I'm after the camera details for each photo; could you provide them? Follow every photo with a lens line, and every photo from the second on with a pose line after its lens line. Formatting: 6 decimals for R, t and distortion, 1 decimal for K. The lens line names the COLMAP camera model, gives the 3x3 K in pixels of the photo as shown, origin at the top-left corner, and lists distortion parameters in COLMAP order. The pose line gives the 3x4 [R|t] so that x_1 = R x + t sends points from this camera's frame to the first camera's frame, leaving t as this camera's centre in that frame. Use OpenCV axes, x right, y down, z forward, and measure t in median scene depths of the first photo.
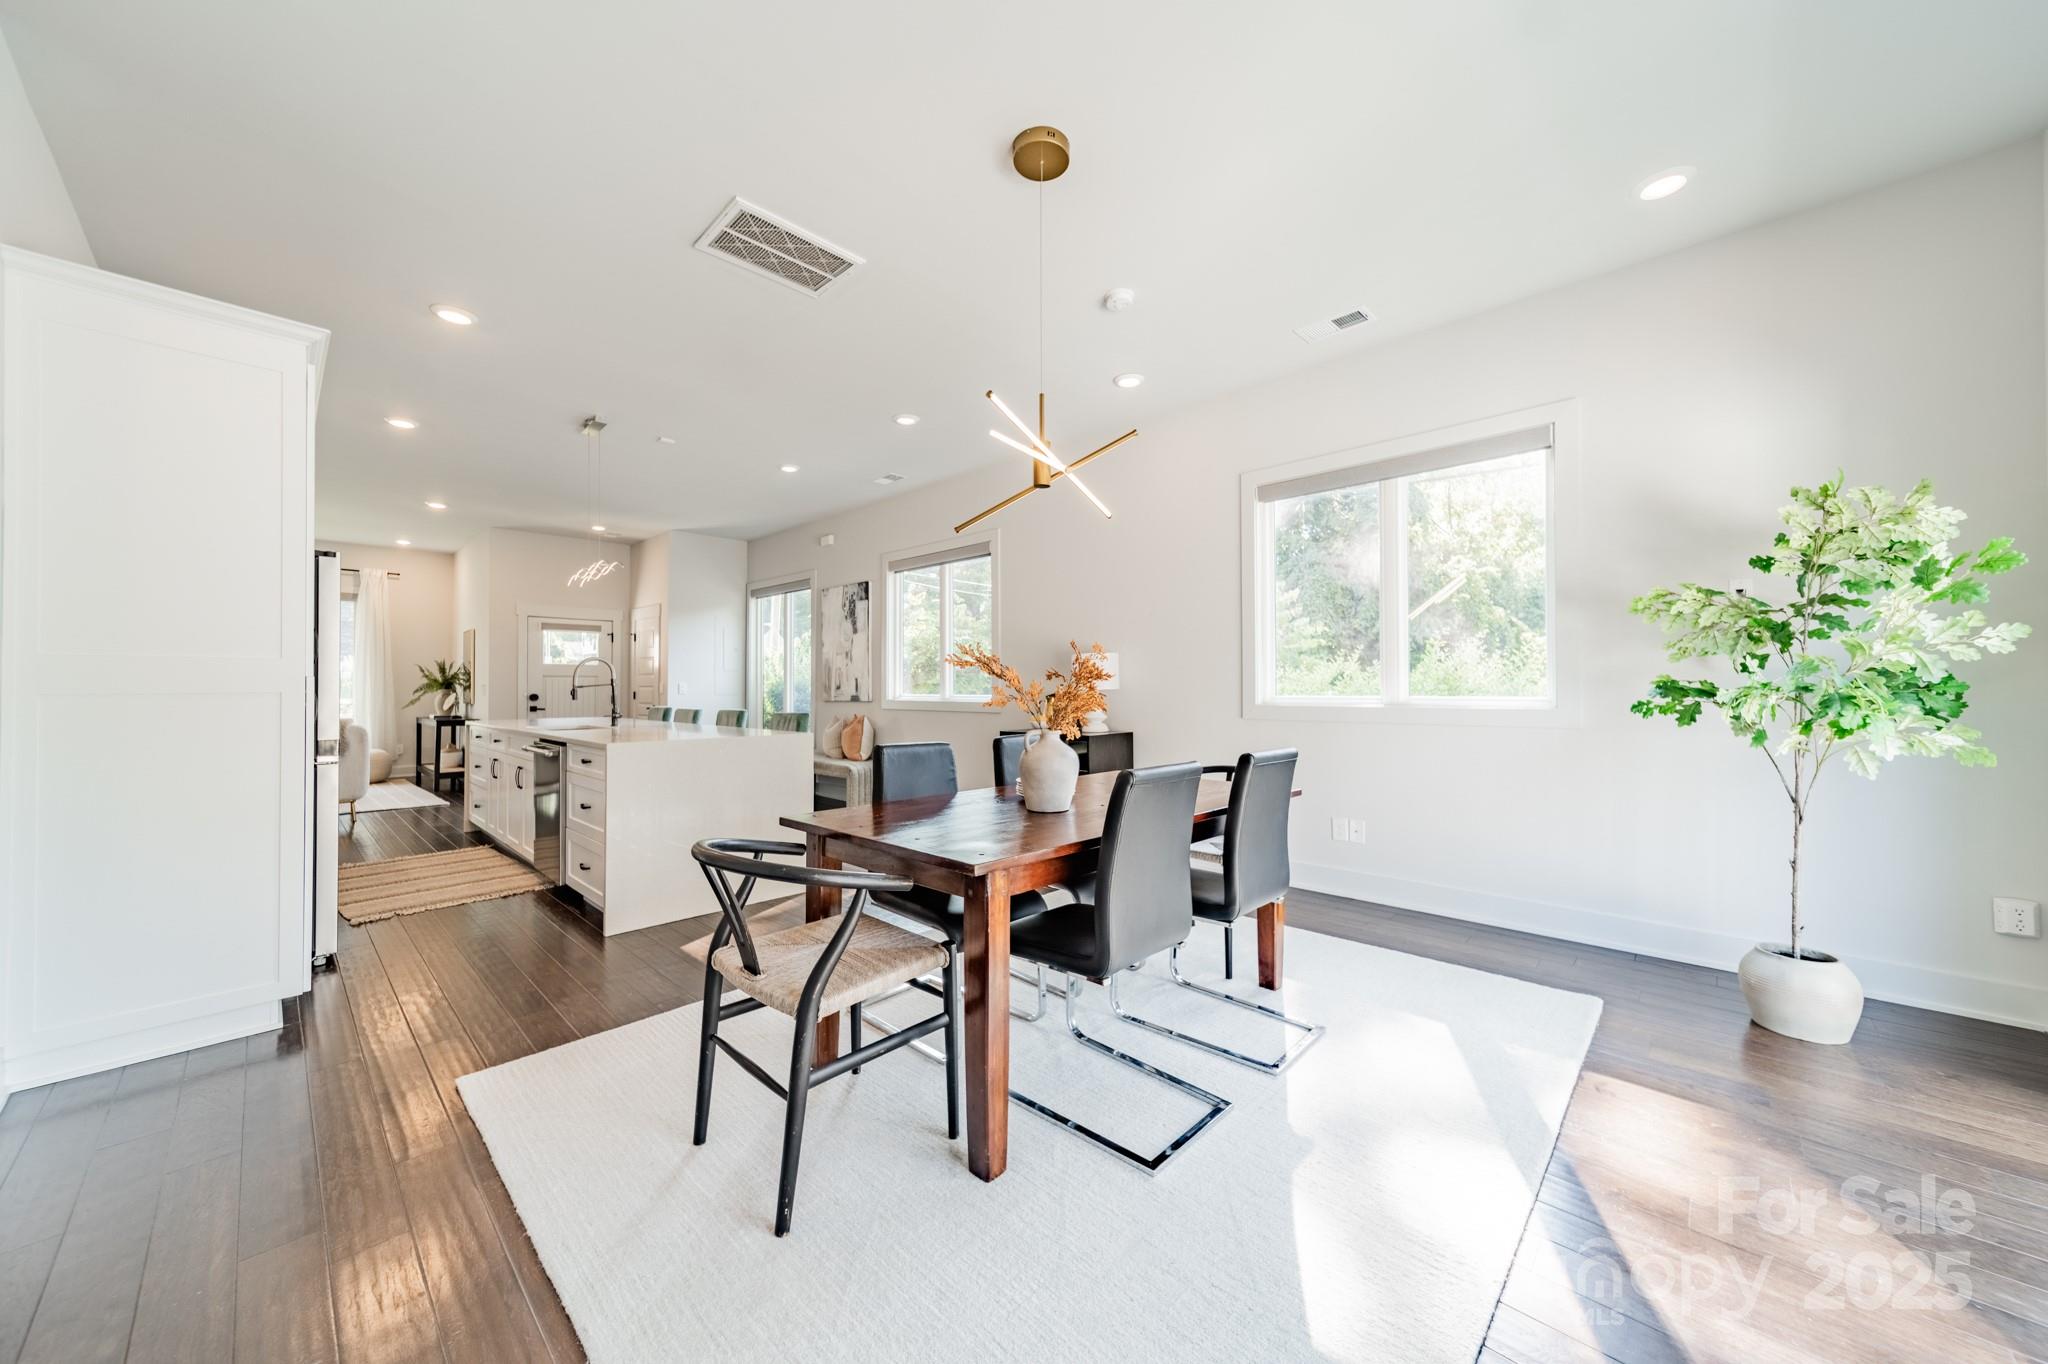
lens RADIAL K [[723.3, 0, 1032.2], [0, 723.3, 678.4], [0, 0, 1]] dist [0.006065, -0.000118]
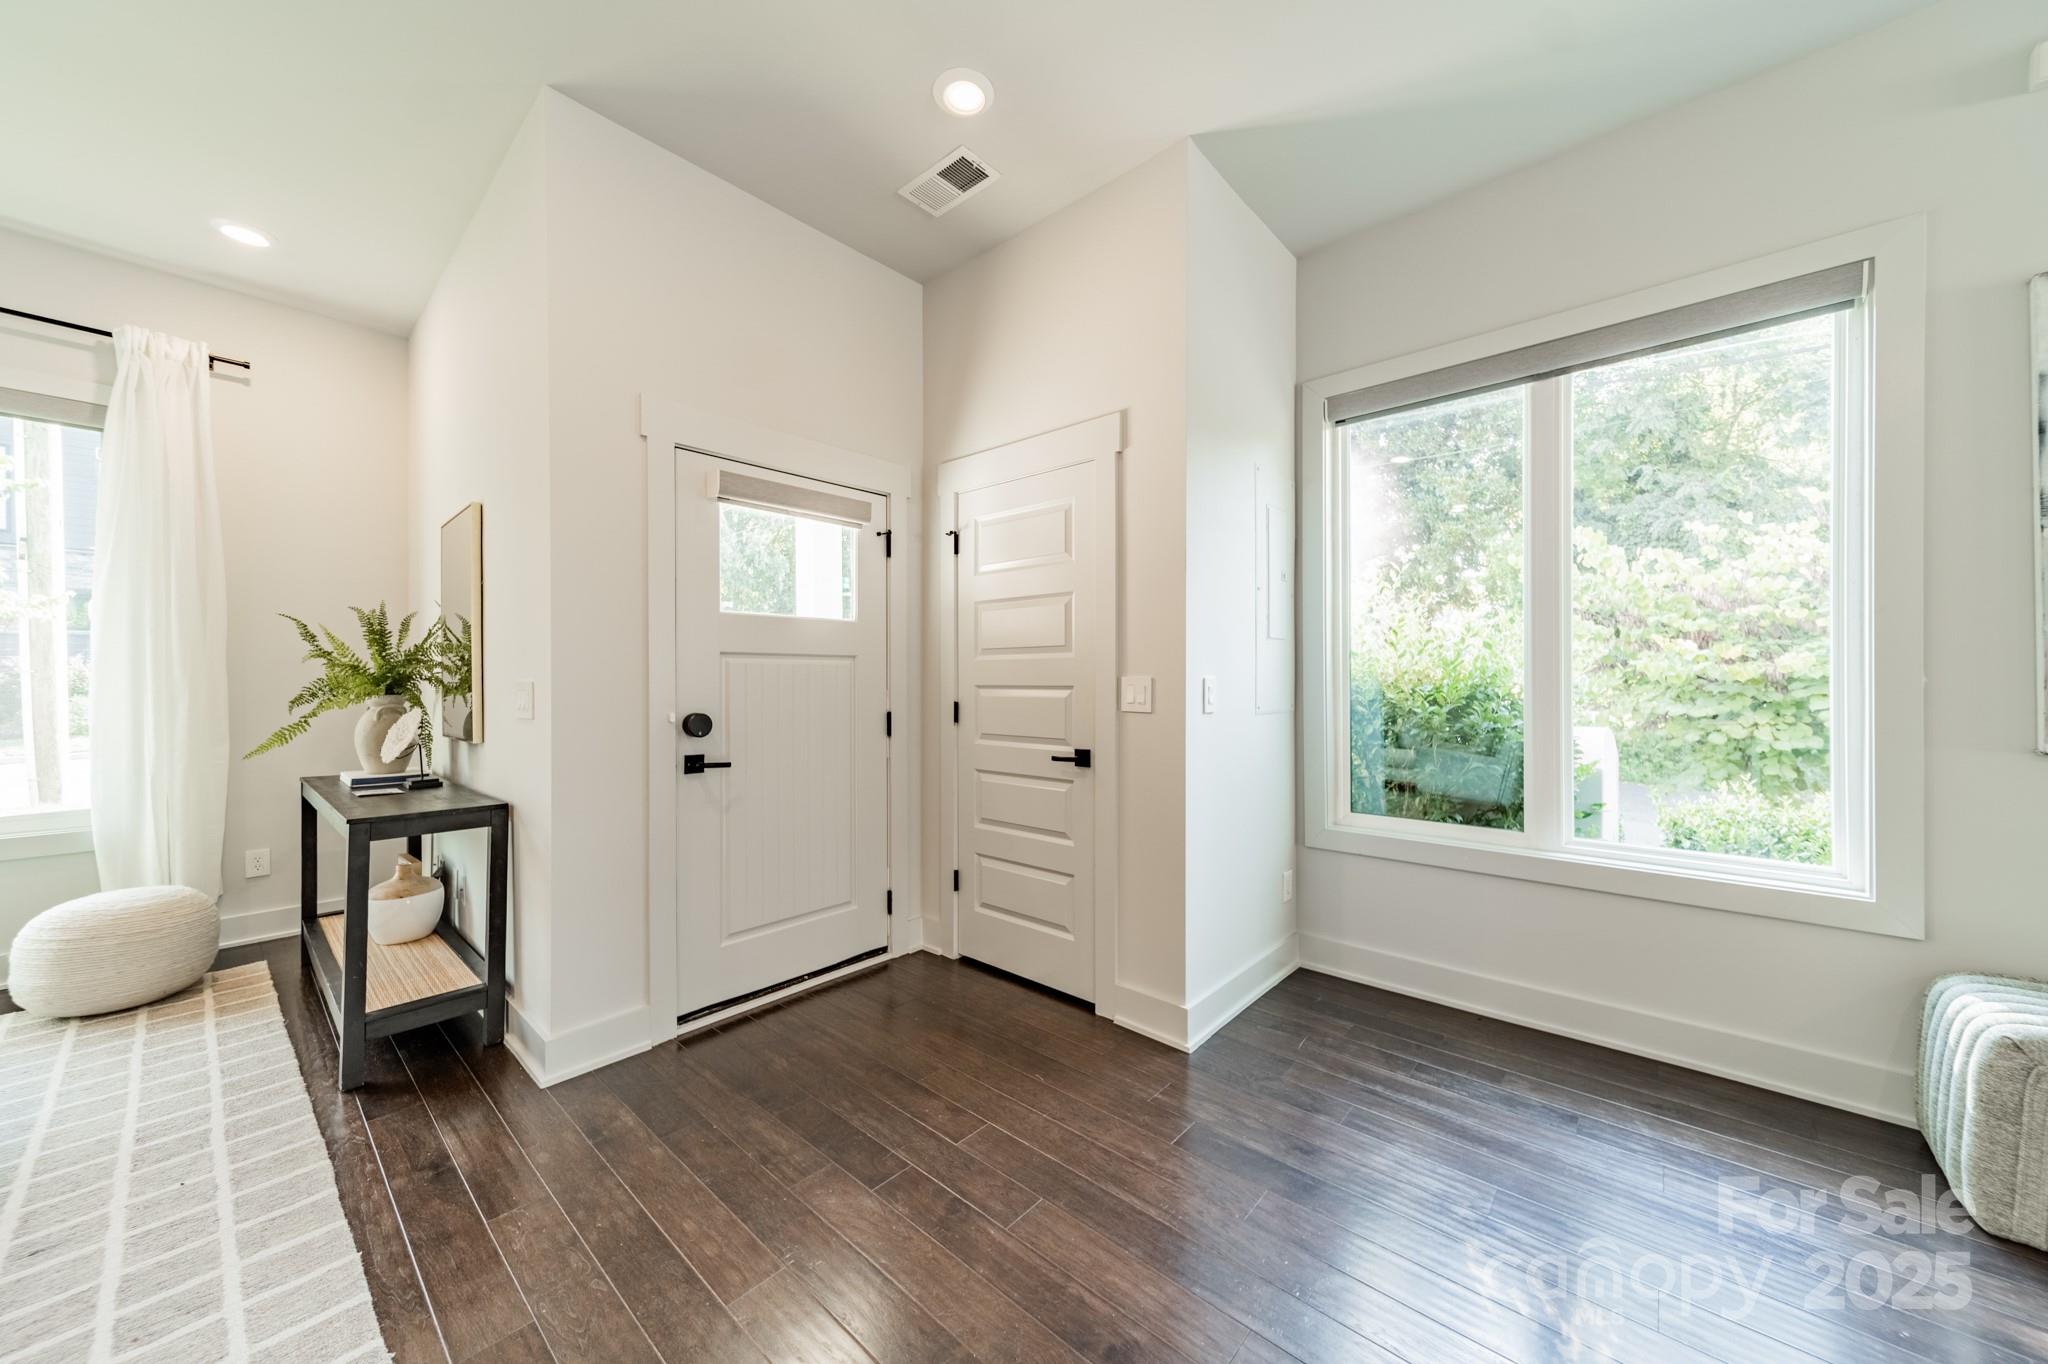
lens RADIAL K [[723.3, 0, 1033.8], [0, 723.3, 684.7], [0, 0, 1]] dist [0.006065, -0.000118]
pose [[0.999263, -0.000722, 0.038381, -0.563602], [0.000028, 0.999836, 0.018097, 0.004562], [-0.038388, -0.018082, 0.999099, 0.703713]]
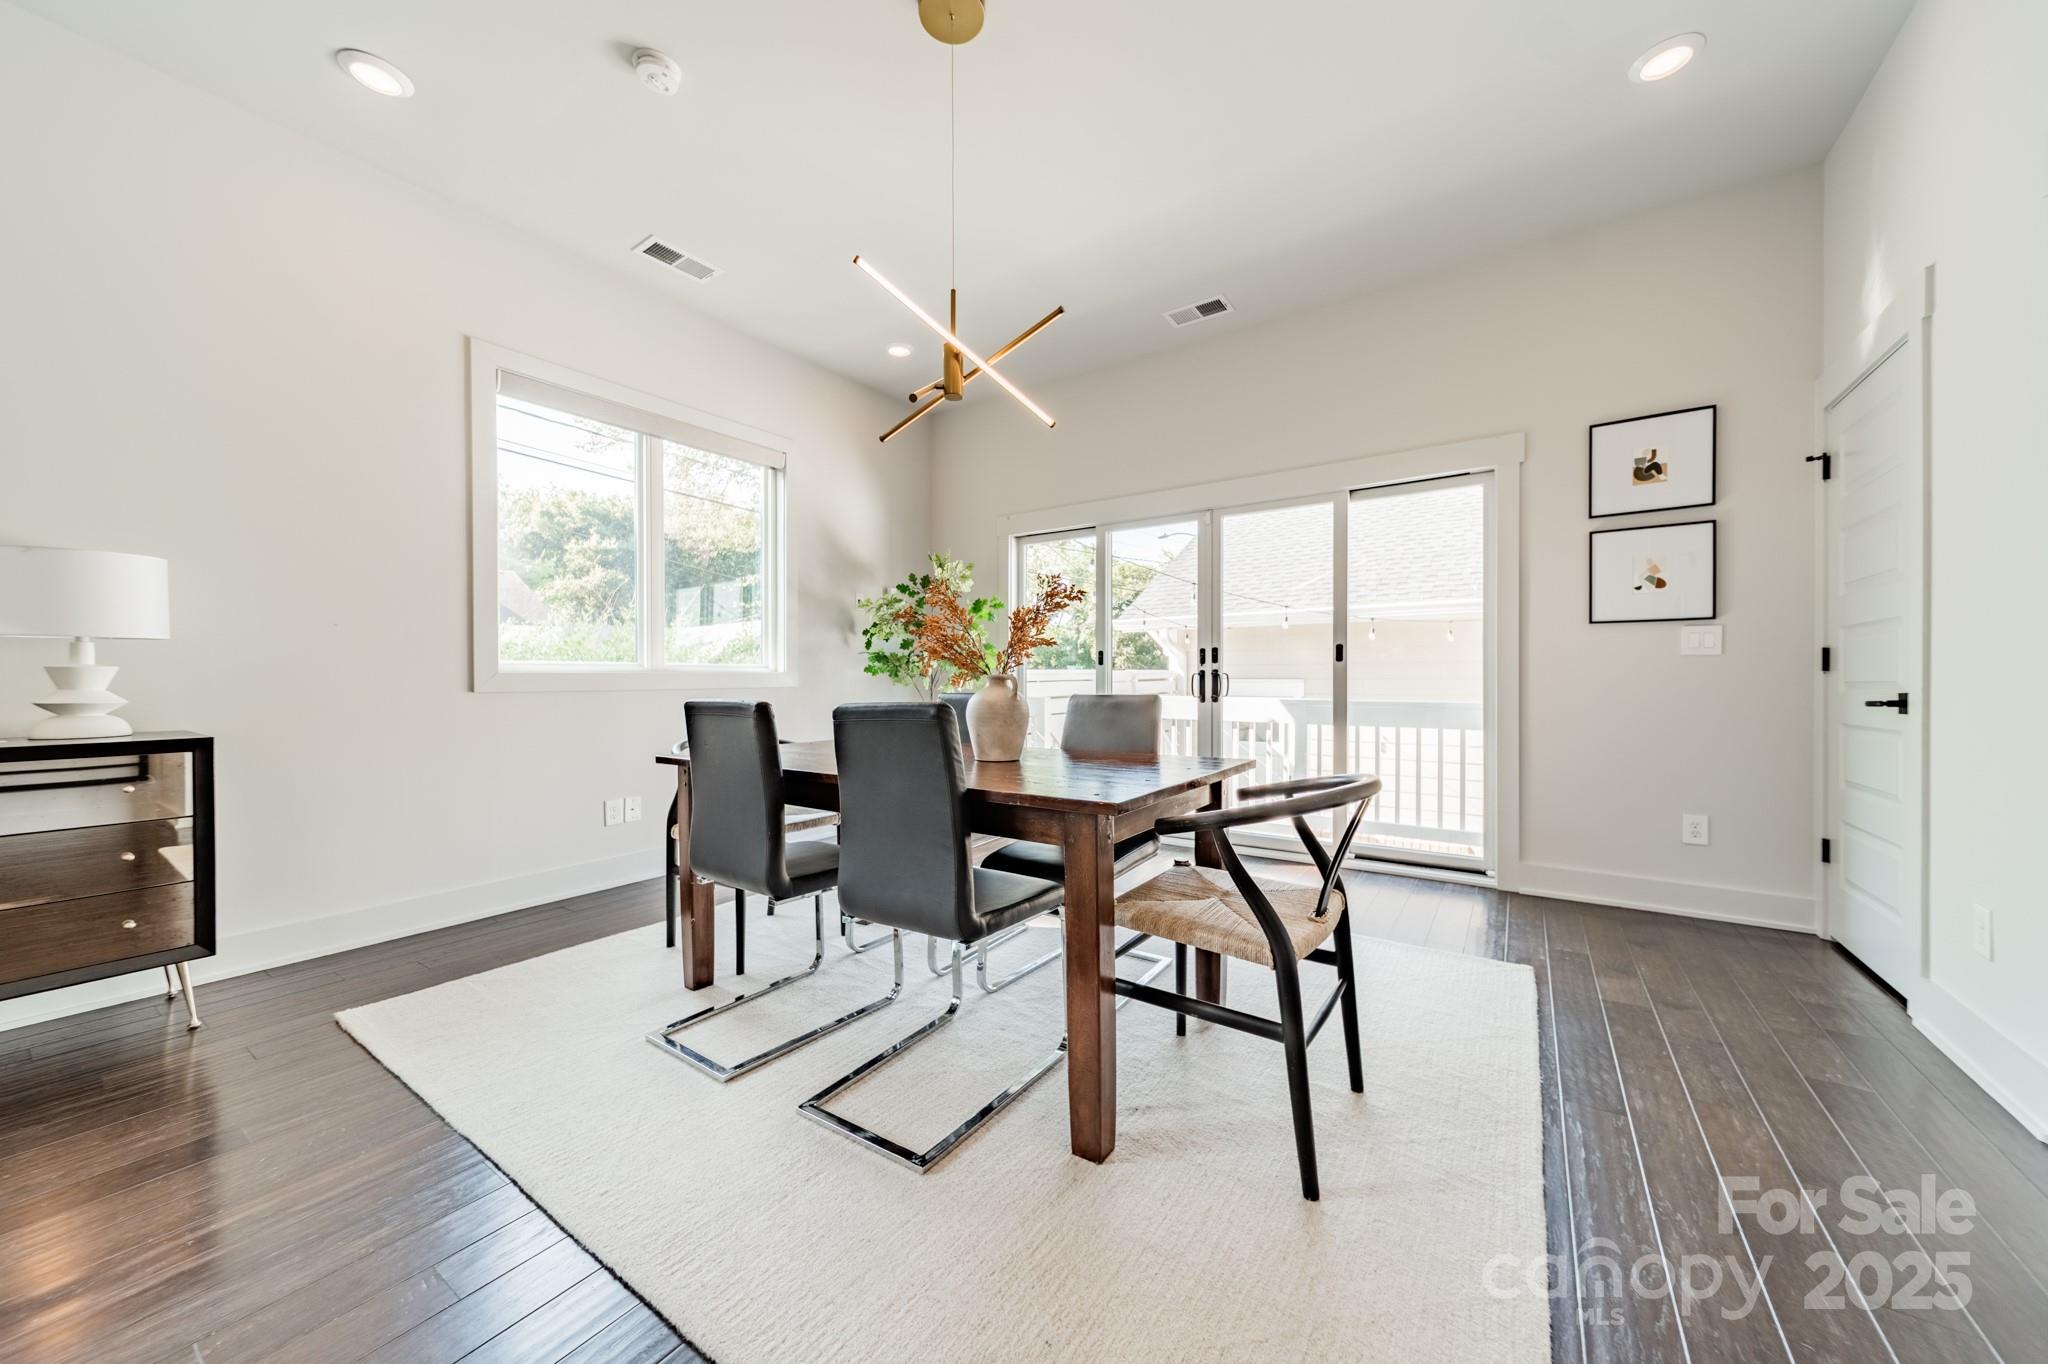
lens RADIAL K [[723.3, 0, 1027.6], [0, 723.3, 685.1], [0, 0, 1]] dist [0.006065, -0.000118]
pose [[-0.157244, -0.006245, 0.987540, -0.245921], [-0.007845, 0.999956, 0.005074, 0.021292], [-0.987529, -0.006950, -0.157287, 0.299106]]
